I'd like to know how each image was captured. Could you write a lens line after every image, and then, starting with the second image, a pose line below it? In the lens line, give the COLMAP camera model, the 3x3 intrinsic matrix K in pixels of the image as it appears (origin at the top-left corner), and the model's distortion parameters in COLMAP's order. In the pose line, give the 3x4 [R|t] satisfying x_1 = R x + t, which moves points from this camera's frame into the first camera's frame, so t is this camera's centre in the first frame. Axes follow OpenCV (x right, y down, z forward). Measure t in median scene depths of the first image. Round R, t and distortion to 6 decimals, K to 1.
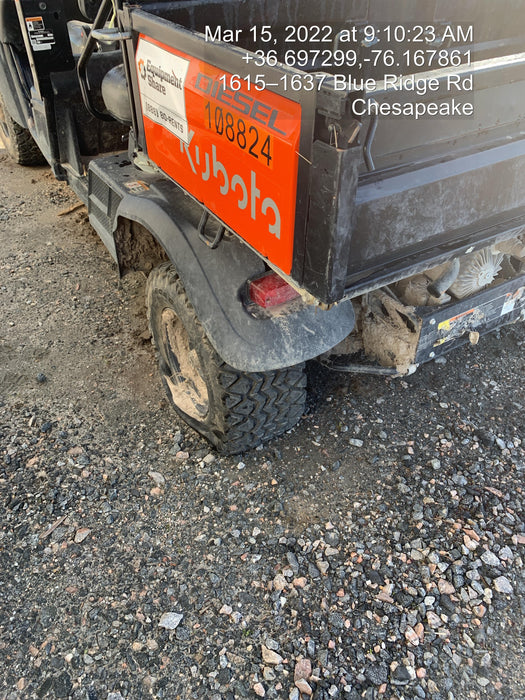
lens RADIAL K [[533.0, 0, 263.4], [0, 533.0, 346.7], [0, 0, 1]] dist [0.031174, -0.036512]
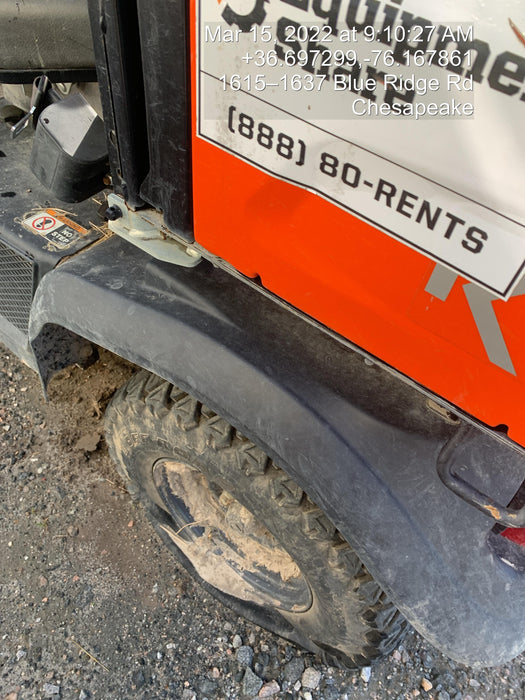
lens RADIAL K [[533.0, 0, 263.5], [0, 533.0, 355.1], [0, 0, 1]] dist [0.031174, -0.036512]
pose [[0.929178, -0.232037, 0.287729, -0.298276], [0.159904, 0.954141, 0.253073, -0.372523], [-0.333256, -0.189141, 0.923670, 0.650700]]
